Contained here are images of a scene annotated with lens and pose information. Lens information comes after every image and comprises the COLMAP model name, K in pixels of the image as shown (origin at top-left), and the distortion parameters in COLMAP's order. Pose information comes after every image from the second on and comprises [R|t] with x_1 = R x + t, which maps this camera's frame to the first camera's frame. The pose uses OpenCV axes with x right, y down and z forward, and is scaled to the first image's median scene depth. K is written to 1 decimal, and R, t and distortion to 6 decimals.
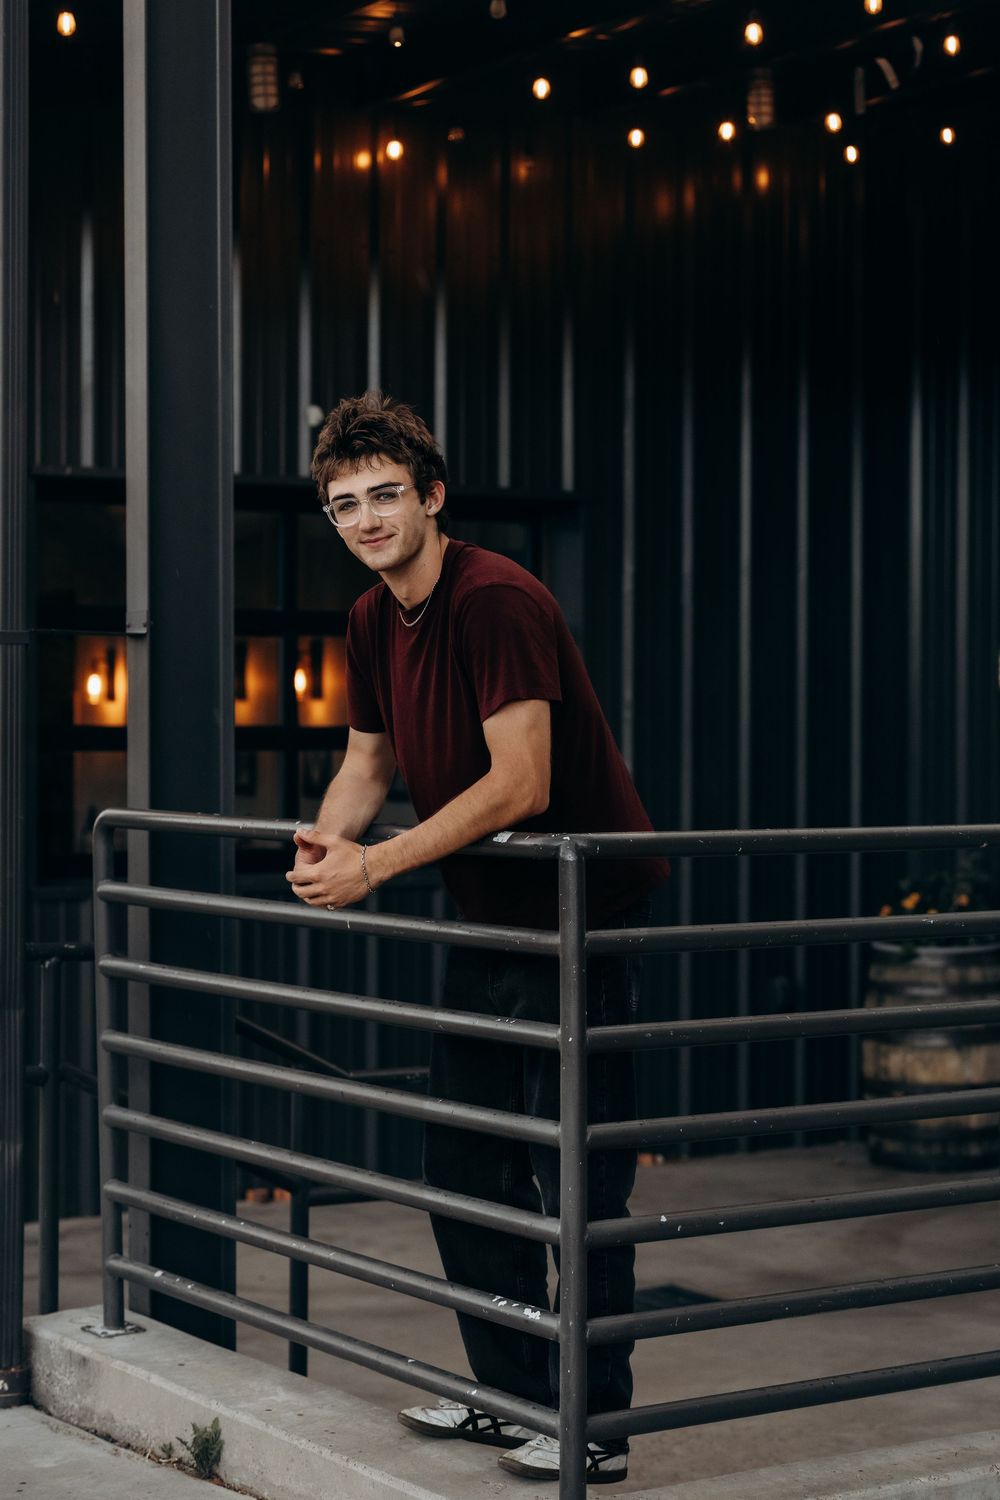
lens RADIAL K [[2914.8, 0, 500.0], [0, 2914.8, 750.0], [0, 0, 1]] dist [0.026340, 0.042309]
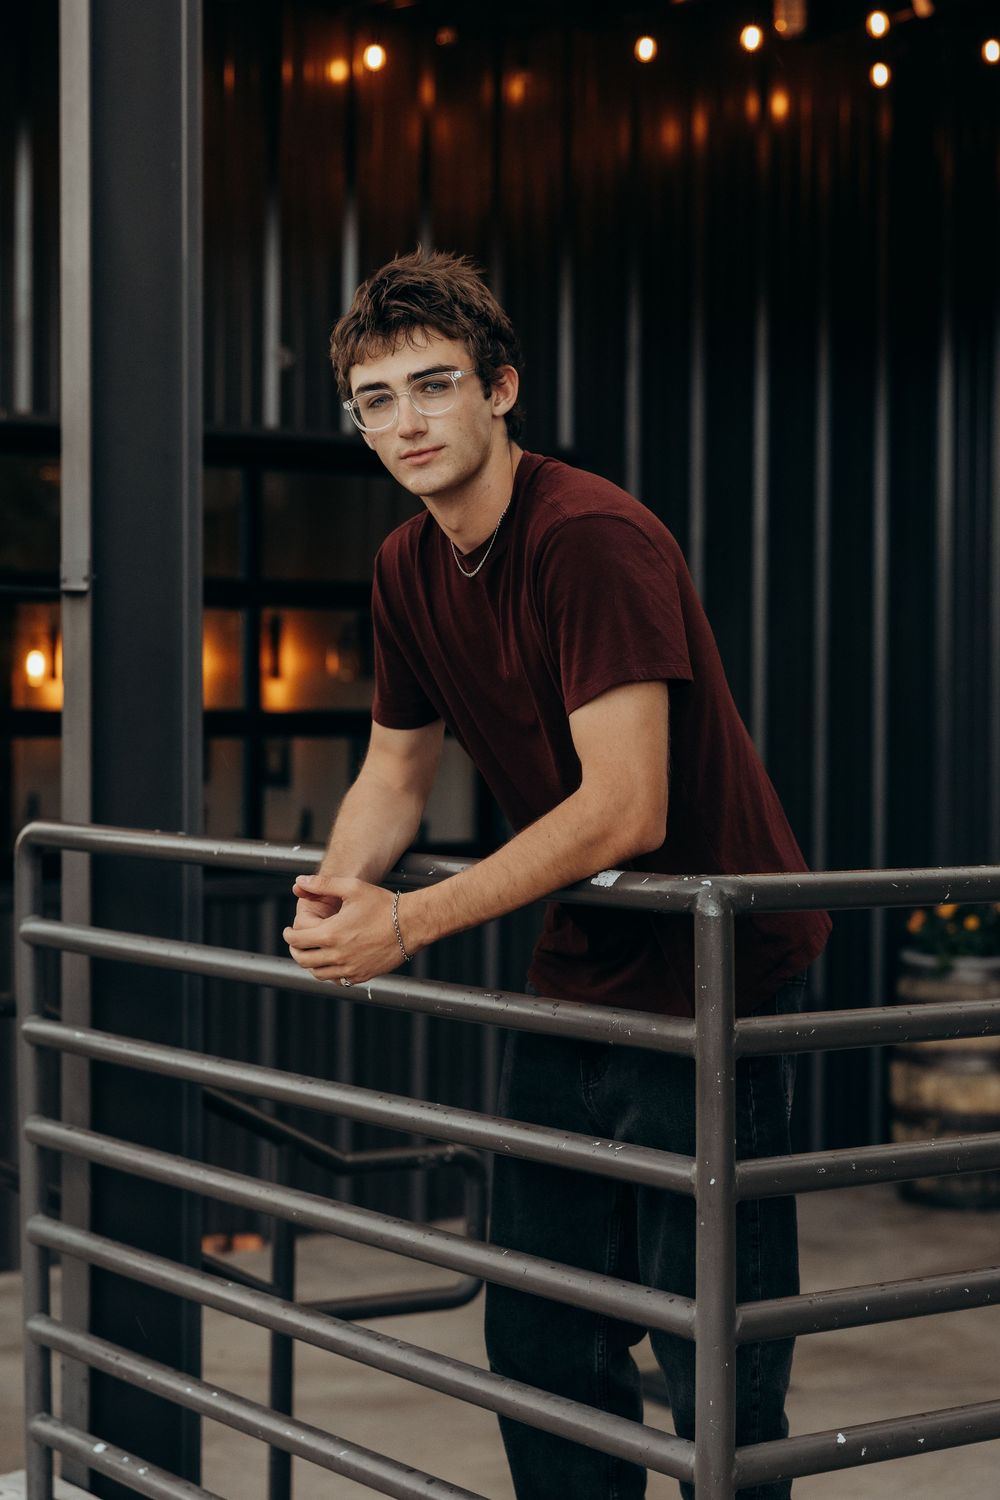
lens RADIAL K [[2808.7, 0, 581.6], [0, 2808.7, 716.6], [0, 0, 1]] dist [0.171797, -1.153996]
pose [[0.998690, 0.003690, 0.051030, -0.037485], [-0.003409, 0.999979, -0.005586, -0.004604], [-0.051049, 0.005405, 0.998681, 0.322437]]
